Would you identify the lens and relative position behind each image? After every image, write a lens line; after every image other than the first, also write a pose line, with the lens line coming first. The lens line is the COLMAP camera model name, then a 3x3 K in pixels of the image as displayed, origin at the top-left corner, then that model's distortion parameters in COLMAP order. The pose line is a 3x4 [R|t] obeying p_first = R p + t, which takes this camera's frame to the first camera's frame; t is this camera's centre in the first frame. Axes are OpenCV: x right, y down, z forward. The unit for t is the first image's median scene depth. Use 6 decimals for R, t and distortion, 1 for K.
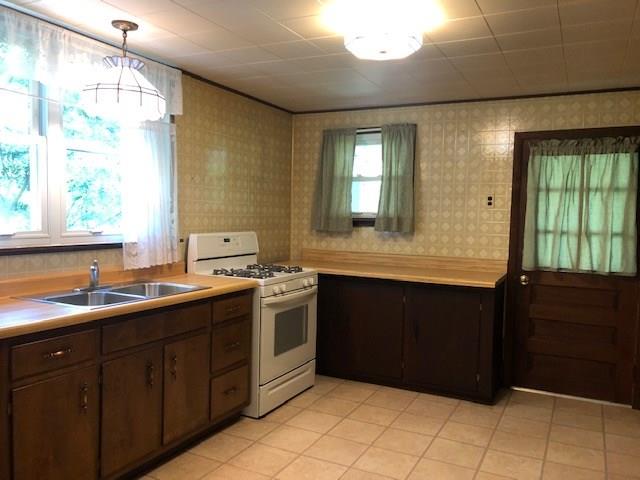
lens RADIAL K [[542.2, 0, 320.0], [0, 542.2, 240.0], [0, 0, 1]] dist [0.063318, -0.002453]
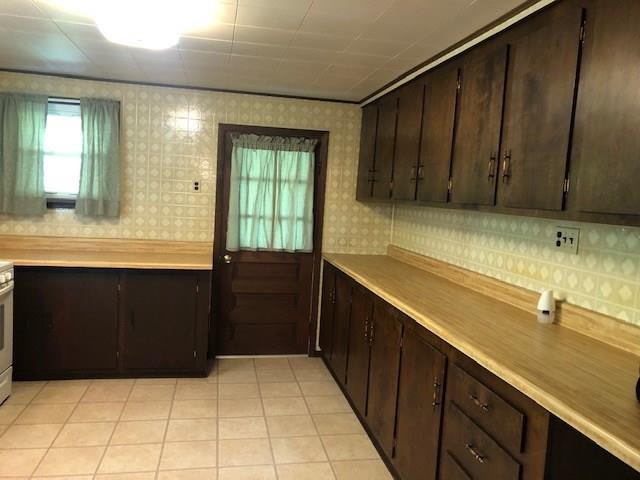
lens RADIAL K [[542.2, 0, 320.0], [0, 542.2, 240.0], [0, 0, 1]] dist [0.063318, -0.002453]
pose [[0.799874, -0.033230, 0.599247, -0.138138], [-0.008026, 0.997784, 0.066043, -0.040936], [-0.600114, -0.057636, 0.797835, 0.015299]]
